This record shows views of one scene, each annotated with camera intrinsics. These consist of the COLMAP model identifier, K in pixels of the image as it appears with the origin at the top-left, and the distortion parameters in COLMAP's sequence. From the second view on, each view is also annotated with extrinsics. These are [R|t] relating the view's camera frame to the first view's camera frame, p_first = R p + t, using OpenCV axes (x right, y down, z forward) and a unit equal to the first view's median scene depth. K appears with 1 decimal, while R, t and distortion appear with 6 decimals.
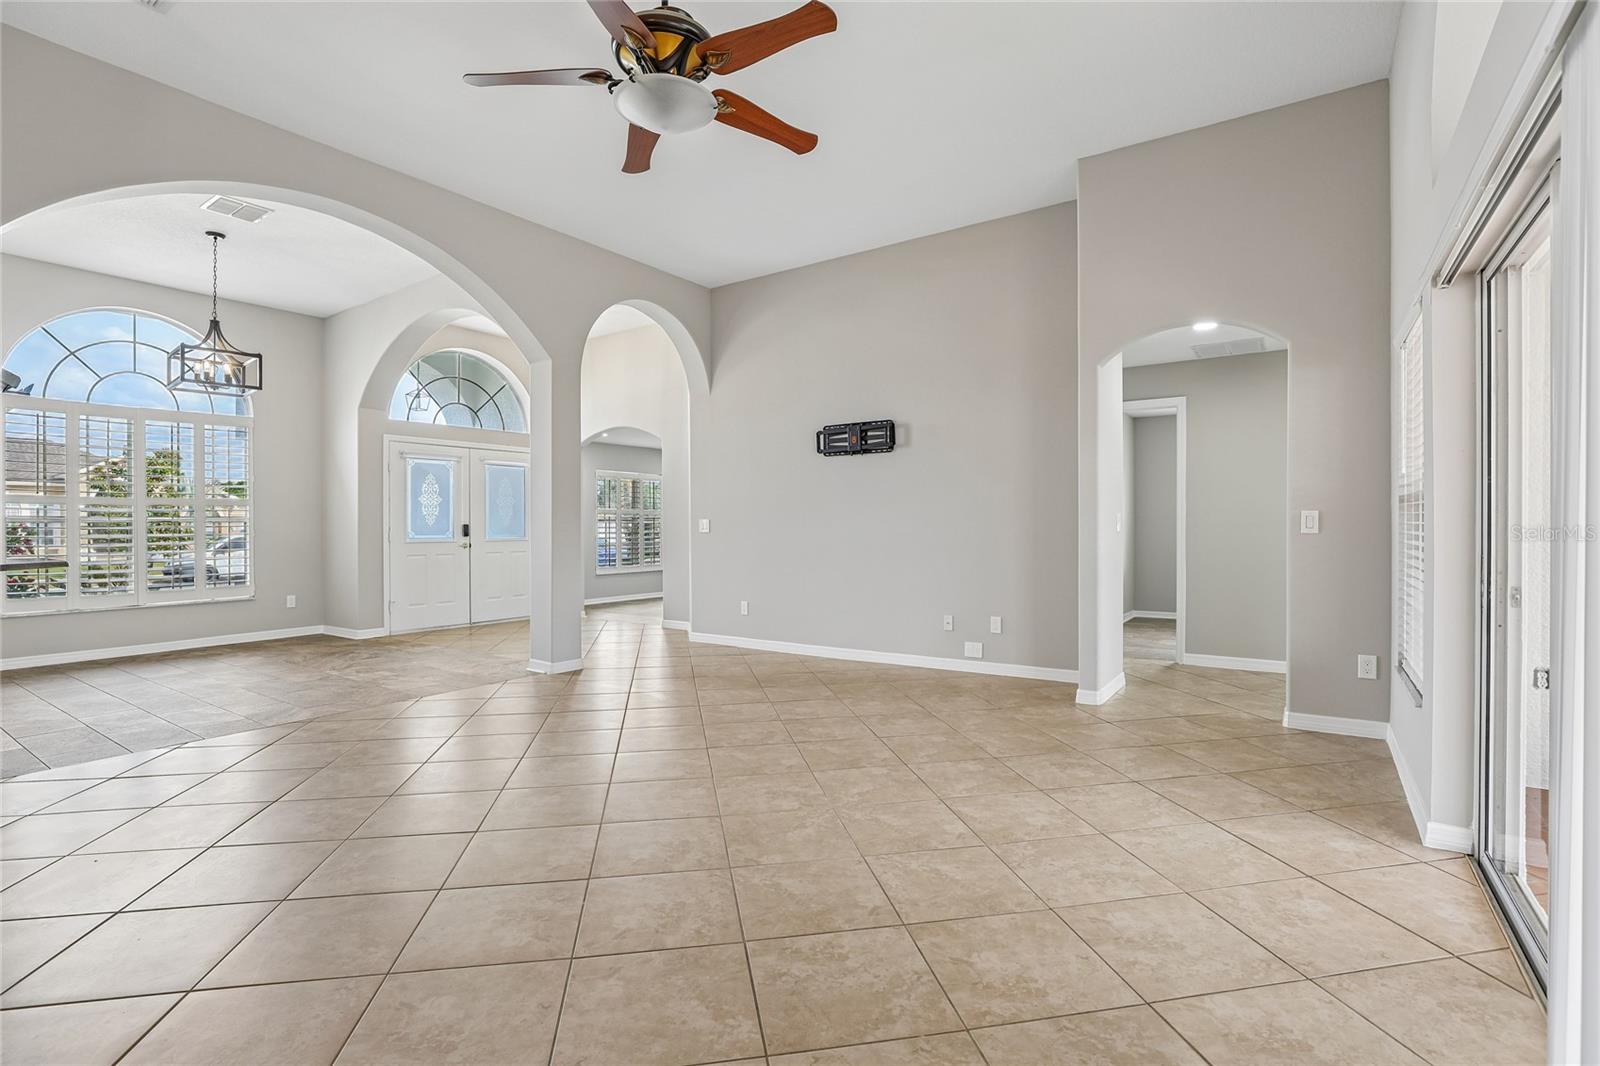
lens RADIAL K [[715.8, 0, 785.9], [0, 715.8, 531.0], [0, 0, 1]] dist [-0.031625, 0.000251]
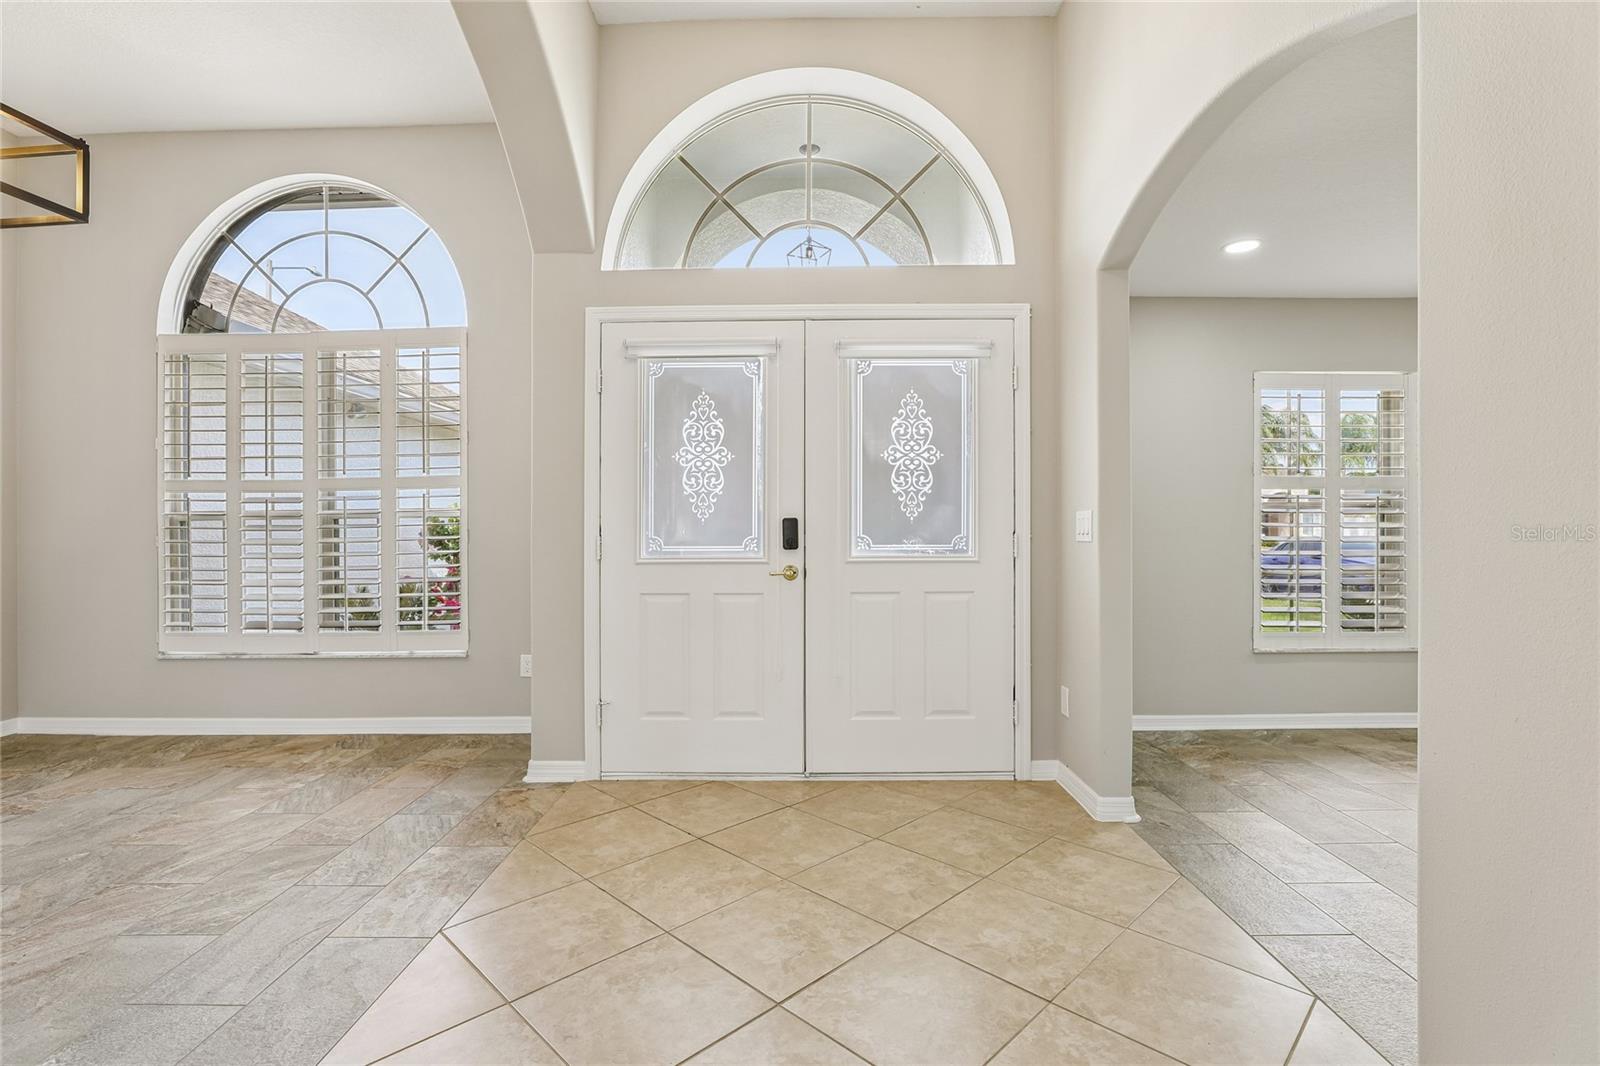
lens RADIAL K [[757.2, 0, 806.1], [0, 757.2, 521.6], [0, 0, 1]] dist [-0.031310, 0.008094]
pose [[0.586727, -0.005560, -0.809766, -0.141918], [0.001043, 0.999981, -0.006111, -0.005717], [0.809784, 0.002741, 0.586721, 0.959935]]
